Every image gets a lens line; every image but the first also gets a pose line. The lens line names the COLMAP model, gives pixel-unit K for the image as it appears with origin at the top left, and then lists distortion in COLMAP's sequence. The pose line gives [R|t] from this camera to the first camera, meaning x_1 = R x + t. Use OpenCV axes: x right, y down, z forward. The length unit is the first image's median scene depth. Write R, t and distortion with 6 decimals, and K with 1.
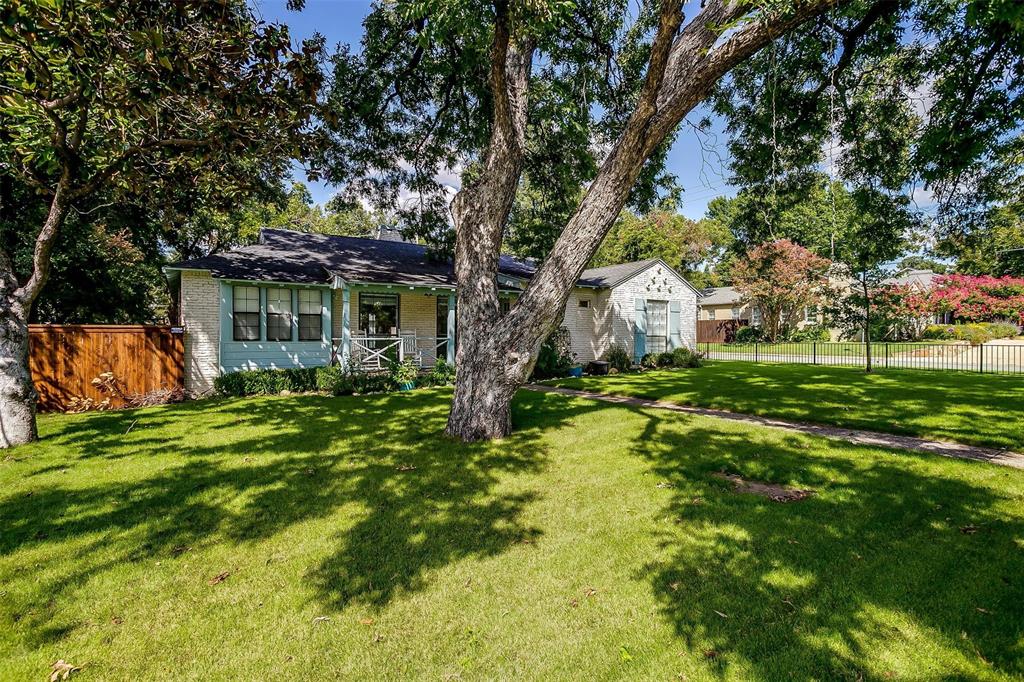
lens RADIAL K [[504.3, 0, 510.4], [0, 504.3, 337.7], [0, 0, 1]] dist [-0.060546, 0.039254]
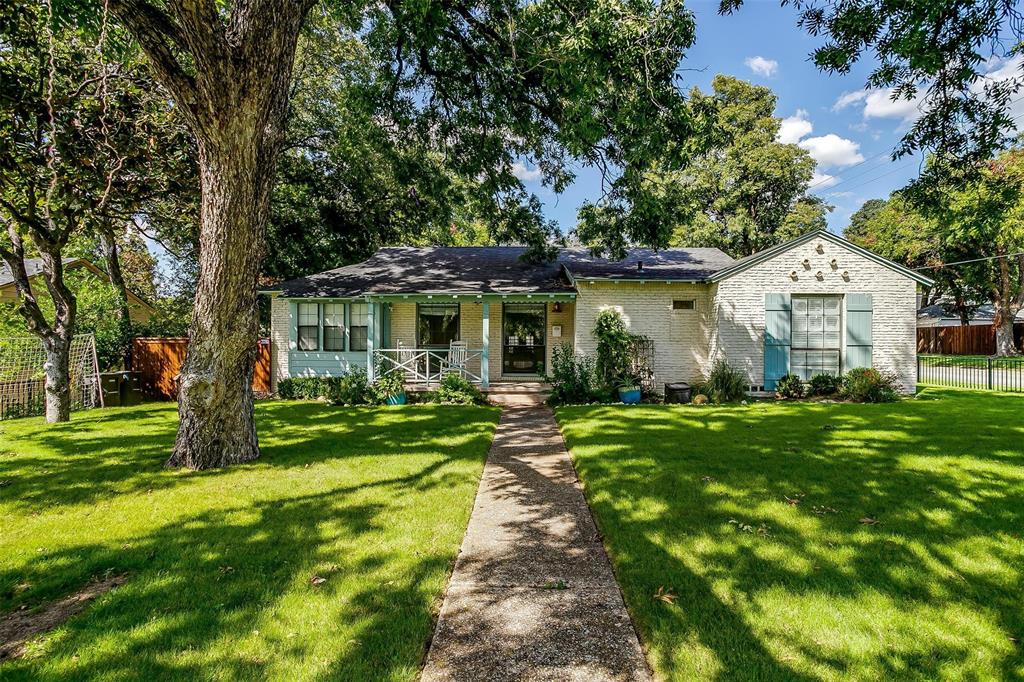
lens RADIAL K [[504.3, 0, 510.4], [0, 504.3, 337.7], [0, 0, 1]] dist [-0.060546, 0.039254]
pose [[0.797707, -0.001187, -0.603044, 0.502622], [-0.004402, 0.999960, -0.007791, -0.015604], [0.603029, 0.008870, 0.797670, 0.342363]]
